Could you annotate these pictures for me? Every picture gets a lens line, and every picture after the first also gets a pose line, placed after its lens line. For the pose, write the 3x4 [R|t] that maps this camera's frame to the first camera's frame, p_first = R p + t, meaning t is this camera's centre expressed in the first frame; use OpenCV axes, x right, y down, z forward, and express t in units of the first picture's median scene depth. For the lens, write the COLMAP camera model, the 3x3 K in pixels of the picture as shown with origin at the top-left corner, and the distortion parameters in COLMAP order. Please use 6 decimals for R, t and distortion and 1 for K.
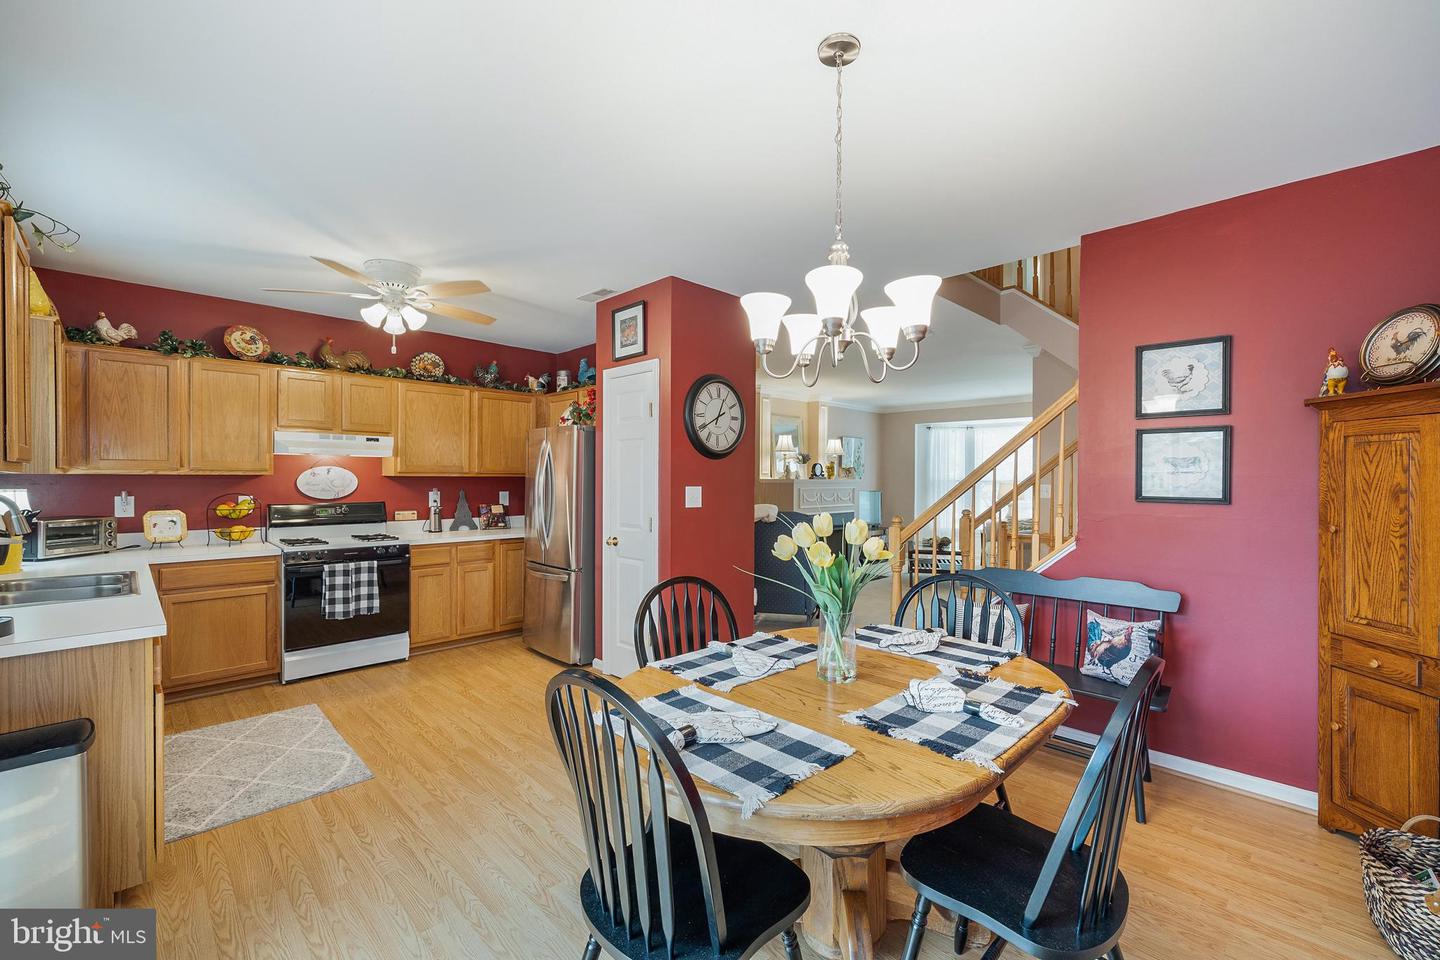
lens RADIAL K [[598.7, 0, 719.7], [0, 598.7, 481.2], [0, 0, 1]] dist [-0.000492, 0.000541]
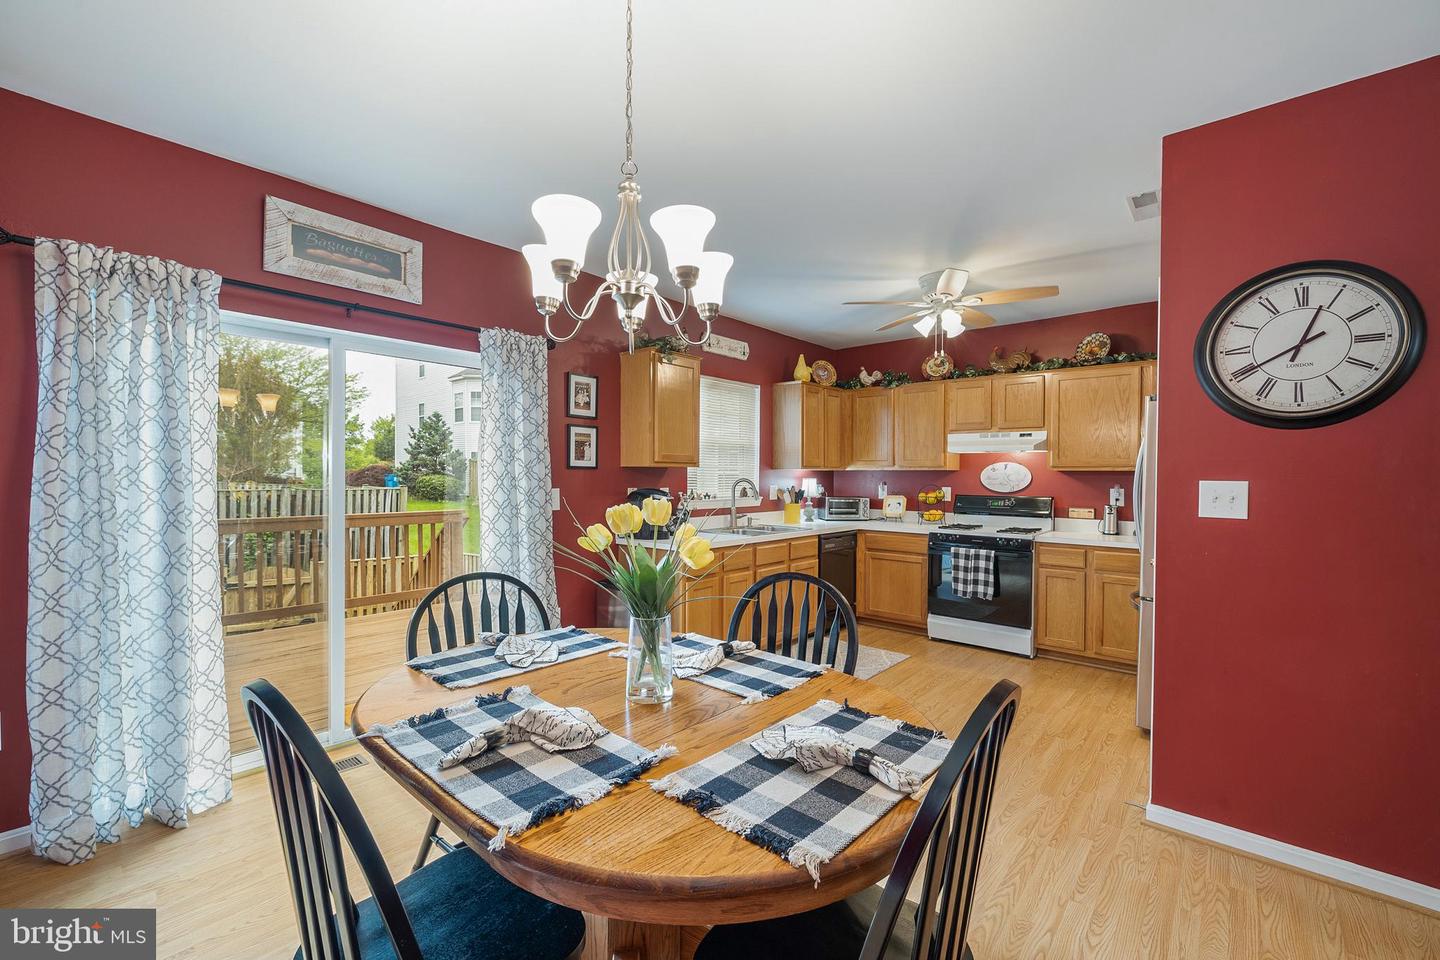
lens RADIAL K [[598.7, 0, 718.3], [0, 598.7, 480.4], [0, 0, 1]] dist [-0.000492, 0.000541]
pose [[0.066447, 0.005573, -0.997774, 0.456332], [-0.012298, 0.999913, 0.004766, 0.010697], [0.997714, 0.011954, 0.066509, 0.460001]]
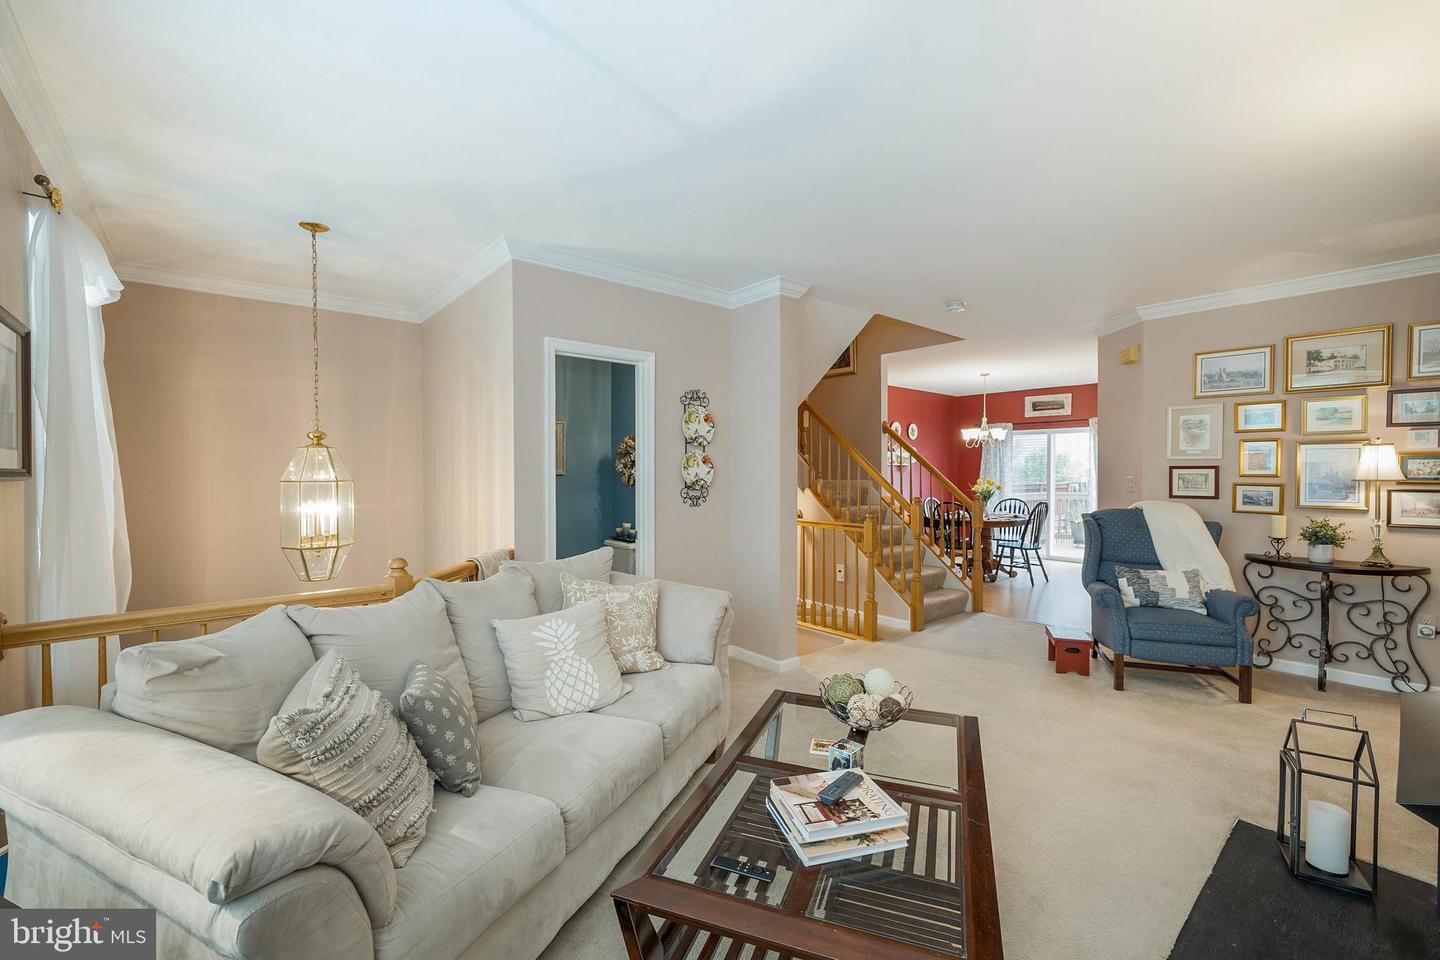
lens RADIAL K [[598.7, 0, 716.7], [0, 598.7, 480.9], [0, 0, 1]] dist [-0.000492, 0.000541]
pose [[-0.996280, -0.002784, 0.086128, 0.773509], [-0.000899, 0.999759, 0.021922, -0.008162], [-0.086169, 0.021763, -0.996043, 2.415178]]
